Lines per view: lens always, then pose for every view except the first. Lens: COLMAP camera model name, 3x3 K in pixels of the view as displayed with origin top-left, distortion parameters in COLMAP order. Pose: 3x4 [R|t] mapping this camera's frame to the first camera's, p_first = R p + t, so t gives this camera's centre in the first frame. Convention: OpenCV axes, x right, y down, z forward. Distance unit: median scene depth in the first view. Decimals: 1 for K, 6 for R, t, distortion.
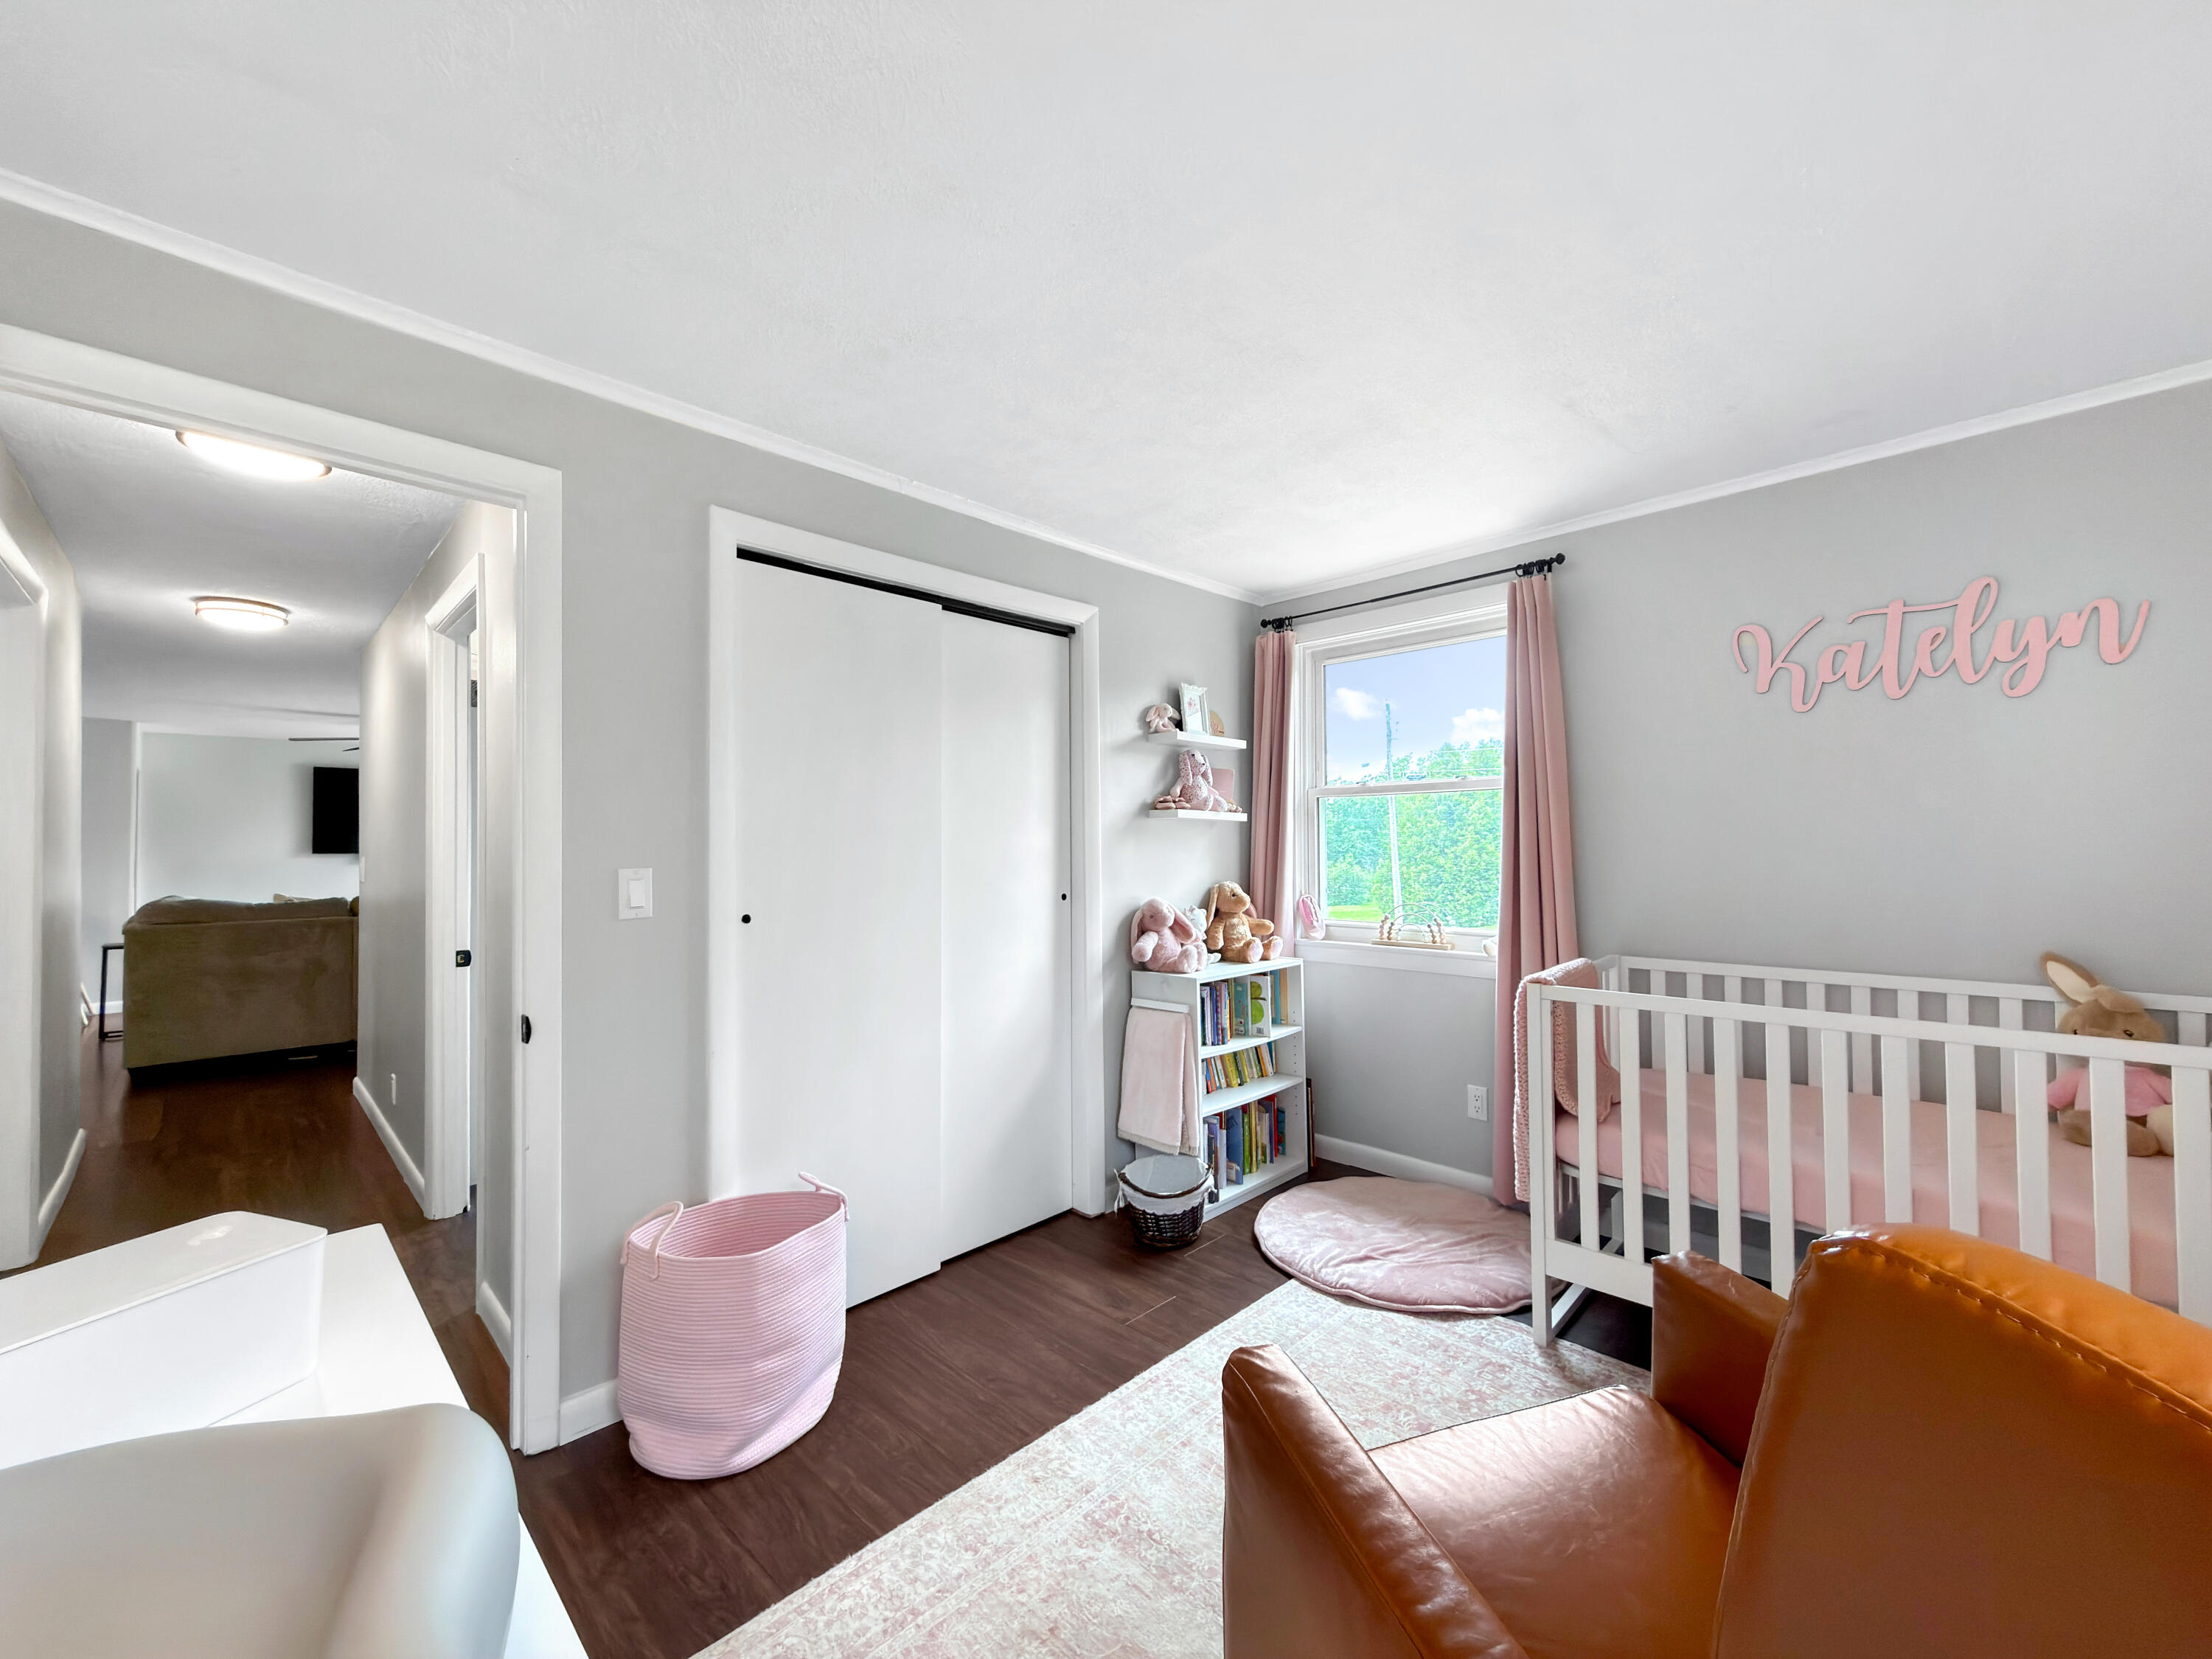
lens RADIAL K [[894.0, 0, 1097.4], [0, 894.0, 829.6], [0, 0, 1]] dist [-0.001487, 0.000612]
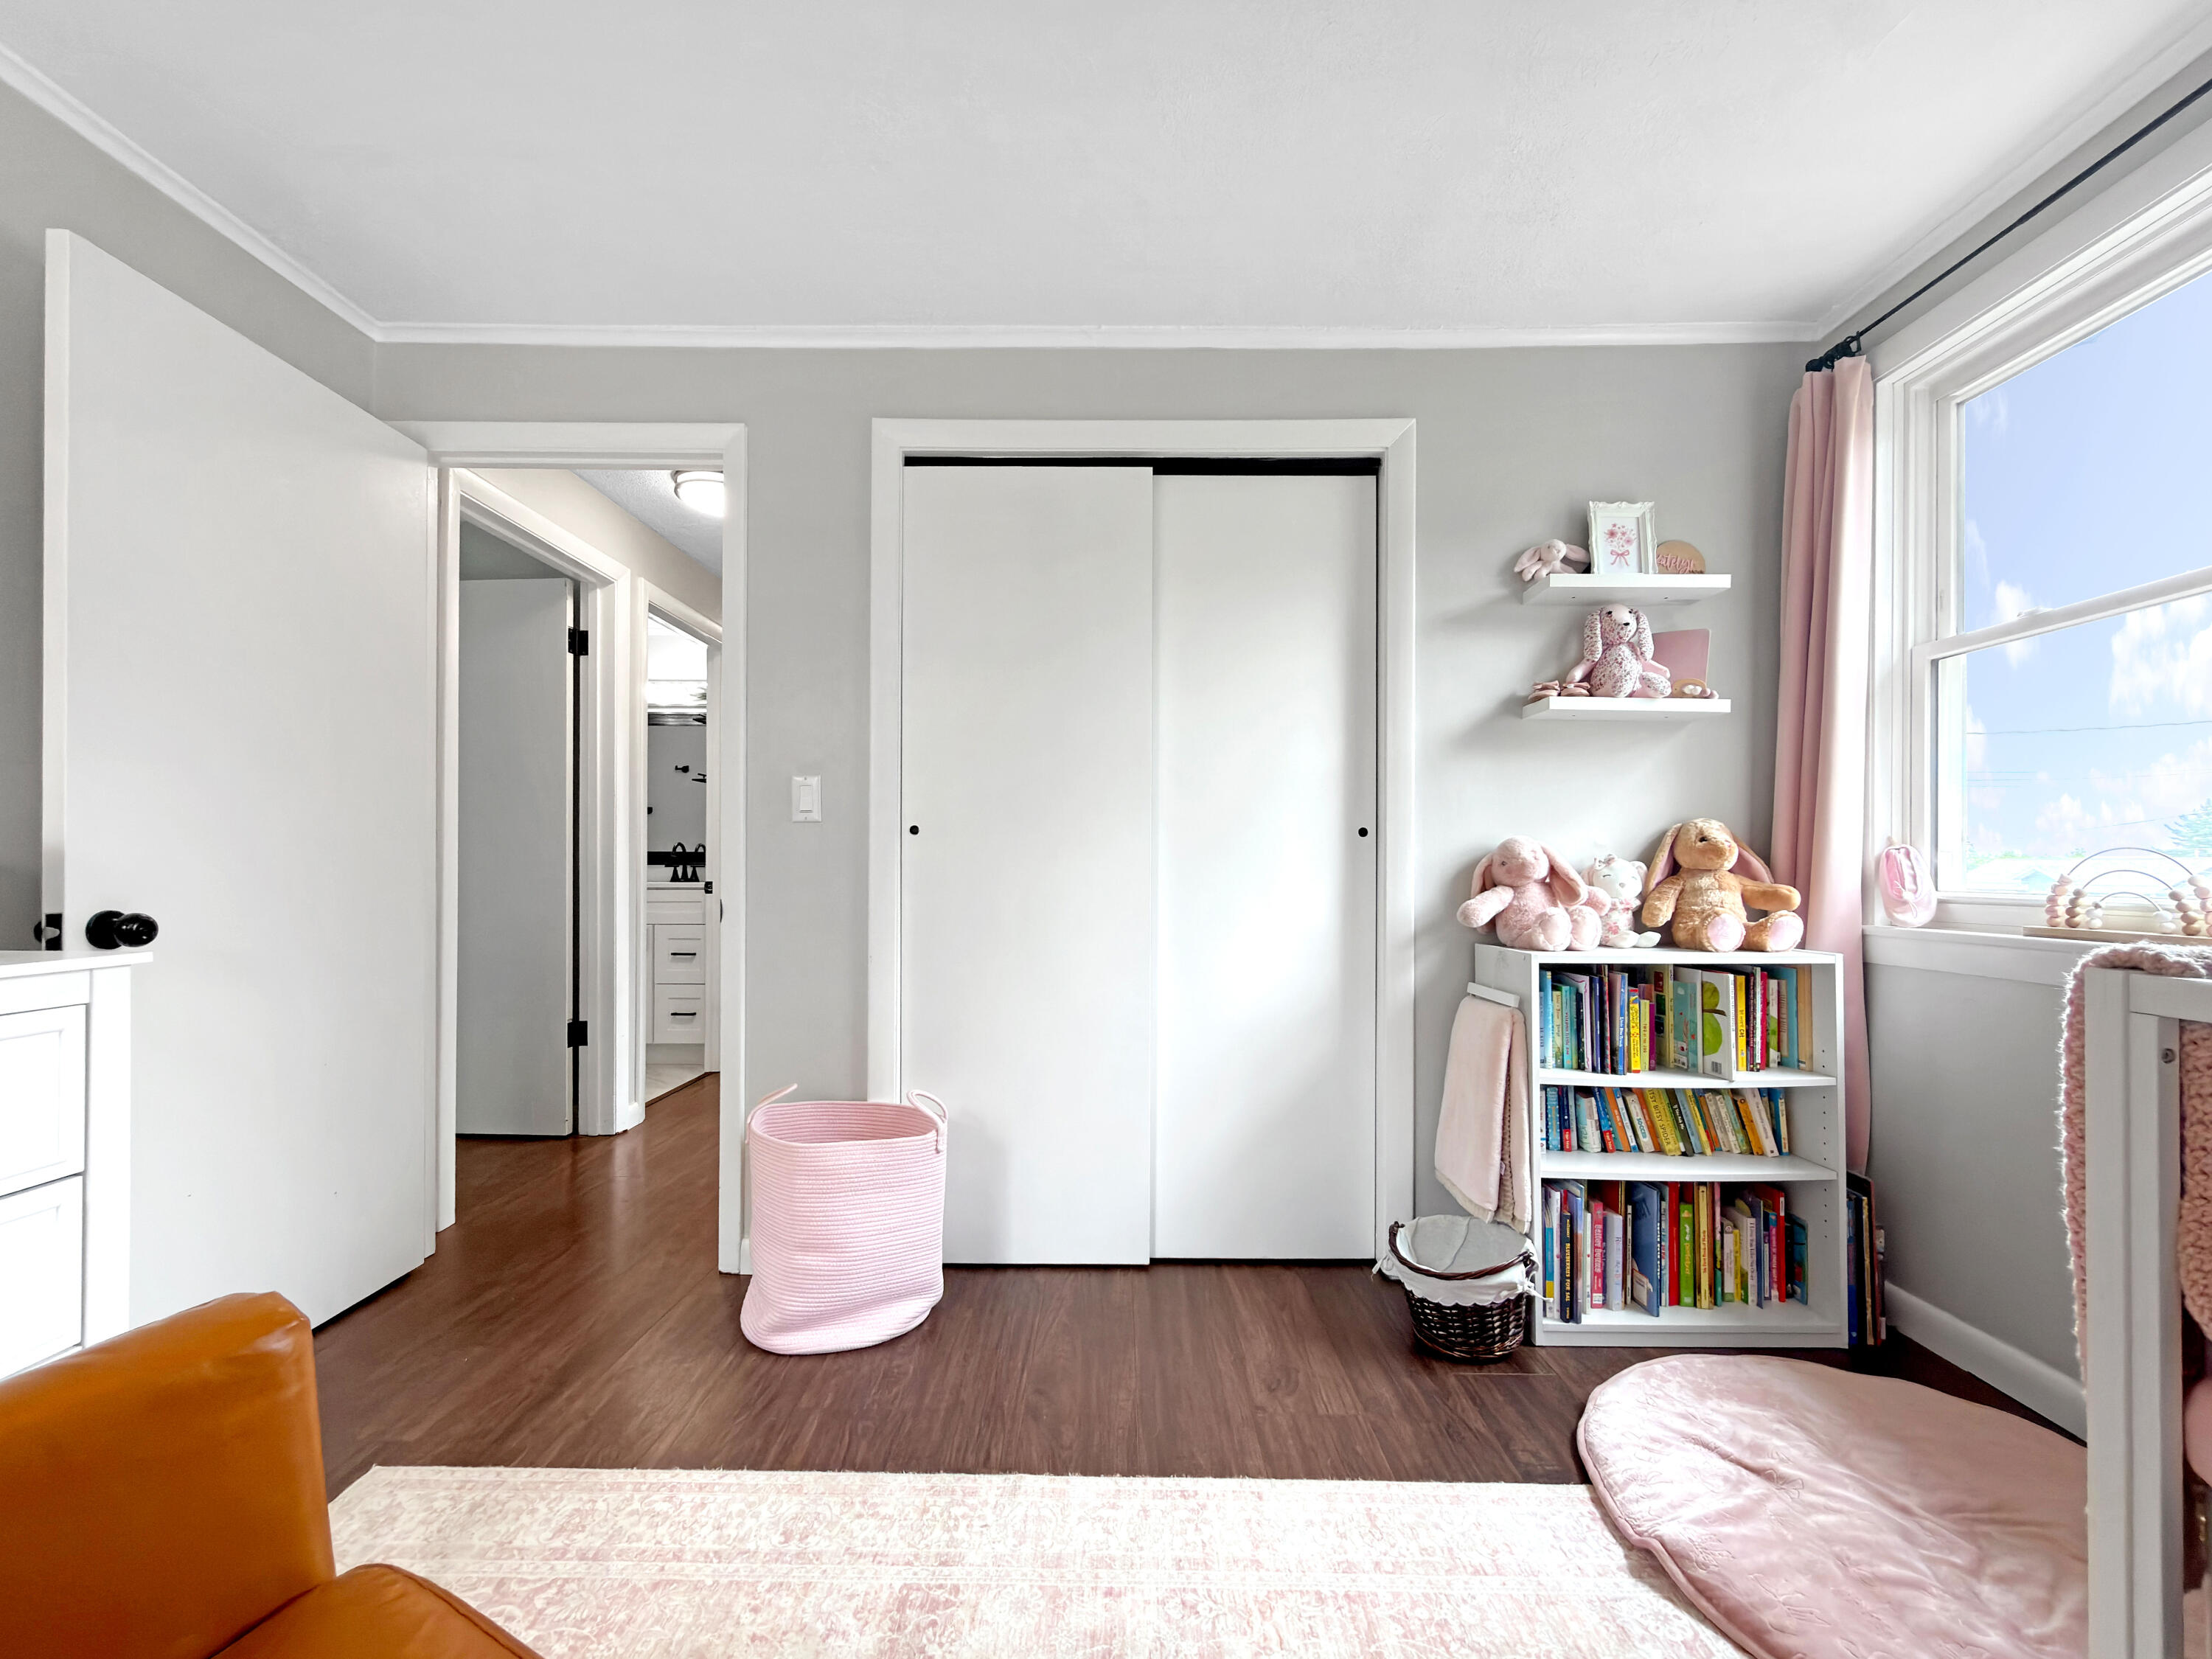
lens RADIAL K [[894.0, 0, 1098.1], [0, 894.0, 863.5], [0, 0, 1]] dist [-0.001487, 0.000612]
pose [[0.694279, 0.008205, -0.719659, 0.322689], [0.001626, 0.999915, 0.012969, 0.086633], [0.719704, -0.010174, 0.694206, 0.318749]]
